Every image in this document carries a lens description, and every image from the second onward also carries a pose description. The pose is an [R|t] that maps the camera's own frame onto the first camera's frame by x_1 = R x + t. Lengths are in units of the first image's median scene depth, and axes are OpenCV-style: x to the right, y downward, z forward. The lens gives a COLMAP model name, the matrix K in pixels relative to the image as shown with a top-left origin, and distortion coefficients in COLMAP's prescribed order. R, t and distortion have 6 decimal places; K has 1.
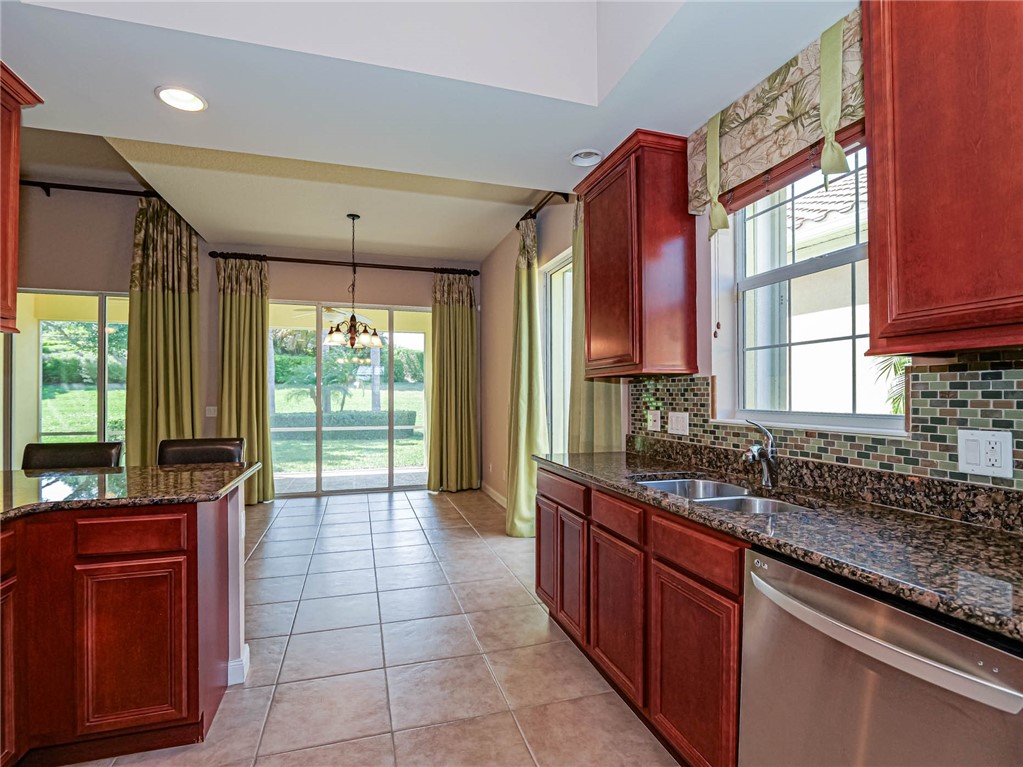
lens RADIAL K [[502.5, 0, 513.2], [0, 502.5, 391.8], [0, 0, 1]] dist [-0.009738, -0.000726]
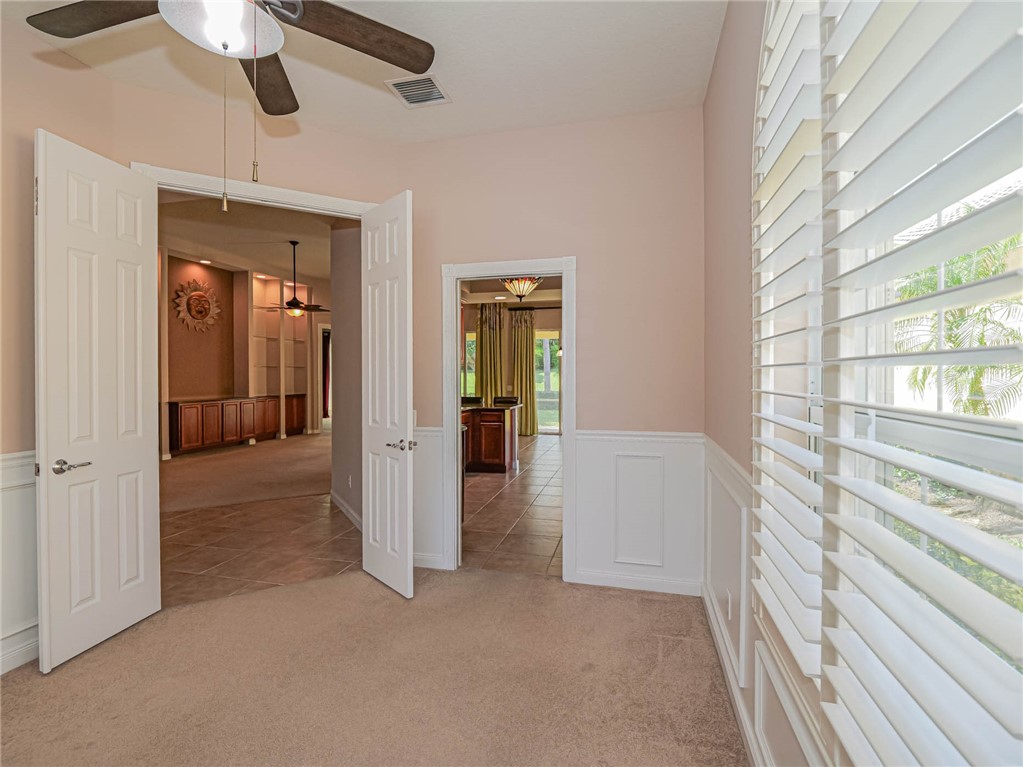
lens RADIAL K [[501.6, 0, 509.6], [0, 501.6, 377.9], [0, 0, 1]] dist [-0.003000, -0.000302]
pose [[0.855421, 0.002150, -0.517929, 0.461302], [0.002630, 0.999960, 0.008494, -0.018375], [0.517927, -0.008628, 0.855381, -0.754677]]
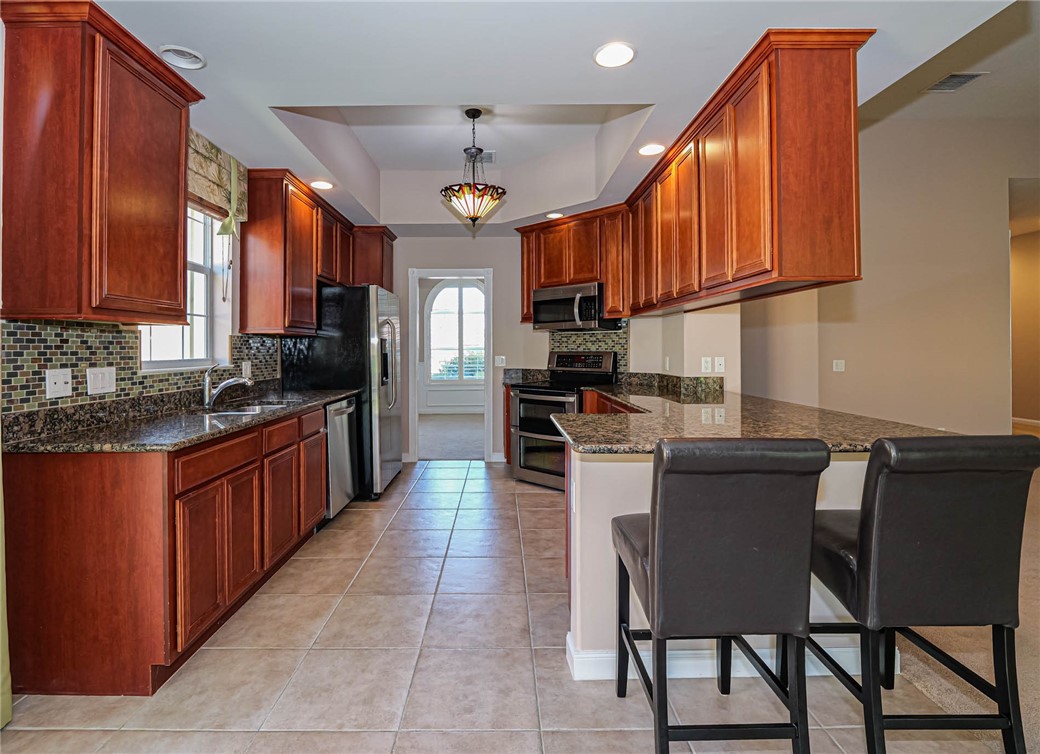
lens RADIAL K [[502.6, 0, 504.1], [0, 502.6, 344.5], [0, 0, 1]] dist [-0.000180, -0.000085]
pose [[-0.957026, 0.005754, 0.289944, -0.293455], [0.002479, 0.999929, -0.011660, 0.005974], [-0.289990, -0.010440, -0.956973, 0.806380]]
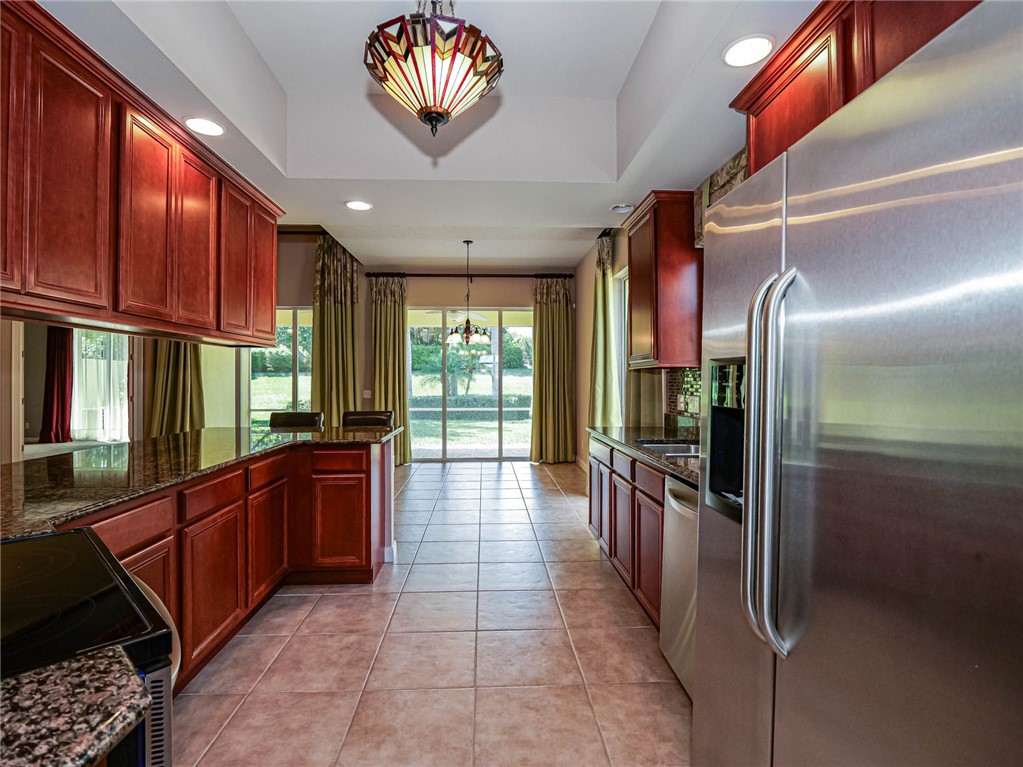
lens RADIAL K [[501.6, 0, 509.6], [0, 501.6, 377.9], [0, 0, 1]] dist [-0.003000, -0.000302]
pose [[0.968512, -0.001826, -0.248961, 0.093916], [0.002459, 0.999994, 0.002234, -0.005521], [0.248956, -0.002776, 0.968511, -0.195073]]
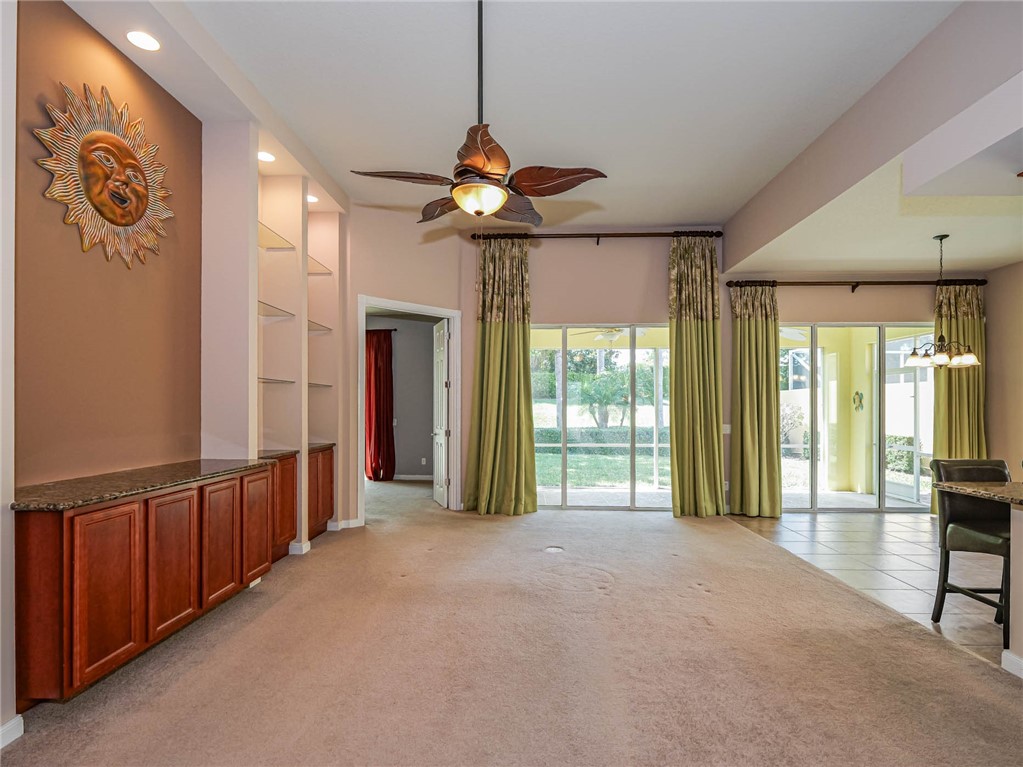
lens RADIAL K [[529.8, 0, 513.7], [0, 529.8, 400.6], [0, 0, 1]] dist [0.001788, 0.000773]
pose [[0.944950, -0.003678, -0.327195, -0.704664], [-0.000830, 0.999907, -0.013637, -0.004986], [0.327214, 0.013157, 0.944859, -0.253443]]
